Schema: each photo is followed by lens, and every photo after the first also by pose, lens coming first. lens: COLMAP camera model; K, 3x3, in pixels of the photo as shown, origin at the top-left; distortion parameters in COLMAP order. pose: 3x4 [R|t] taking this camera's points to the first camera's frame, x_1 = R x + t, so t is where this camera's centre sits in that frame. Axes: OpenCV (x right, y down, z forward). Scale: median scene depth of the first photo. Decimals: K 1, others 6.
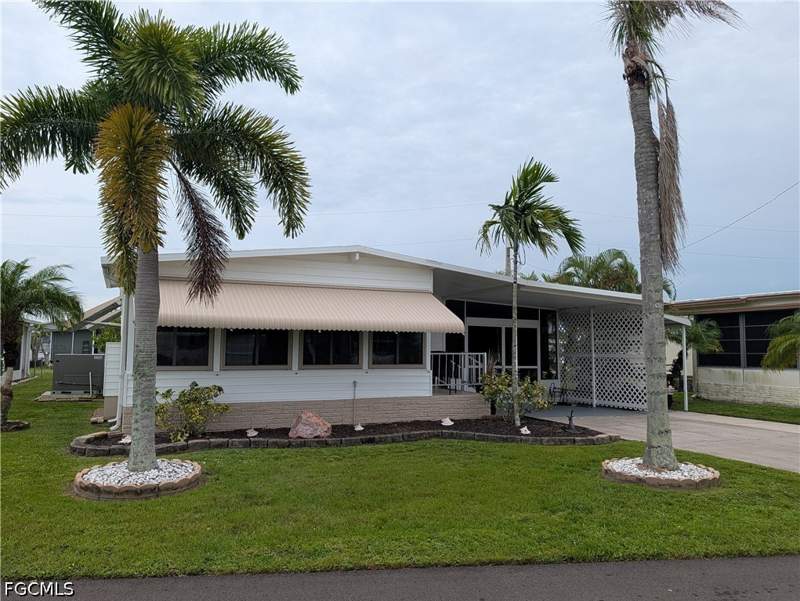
lens RADIAL K [[583.5, 0, 400.0], [0, 583.5, 300.5], [0, 0, 1]] dist [0.005267, 0.000158]
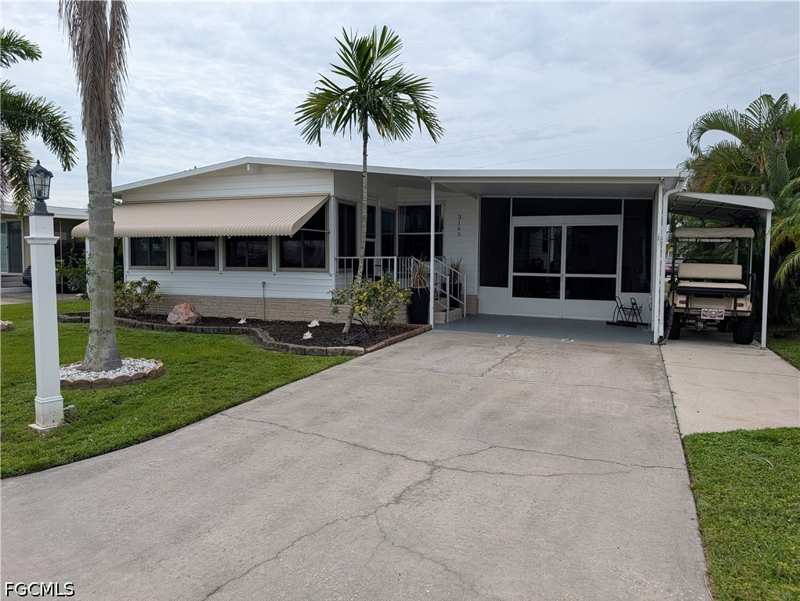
lens RADIAL K [[563.2, 0, 400.0], [0, 563.2, 300.5], [0, 0, 1]] dist [0.031341, 0.002252]
pose [[0.704295, 0.045776, -0.708430, 0.905472], [0.060913, 0.990342, 0.124549, 0.057087], [0.707290, -0.130872, 0.694704, 0.446134]]
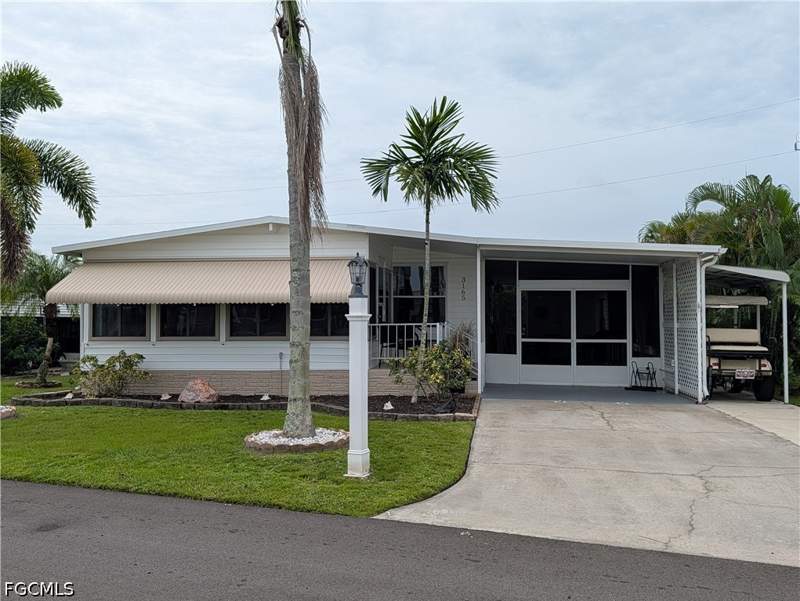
lens RADIAL K [[767.8, 0, 400.0], [0, 767.8, 300.5], [0, 0, 1]] dist [0.012609, -0.006855]
pose [[0.856164, -0.025759, -0.516061, 0.805455], [0.053893, 0.997761, 0.039607, 0.008486], [0.513886, -0.061722, 0.855635, -0.013226]]
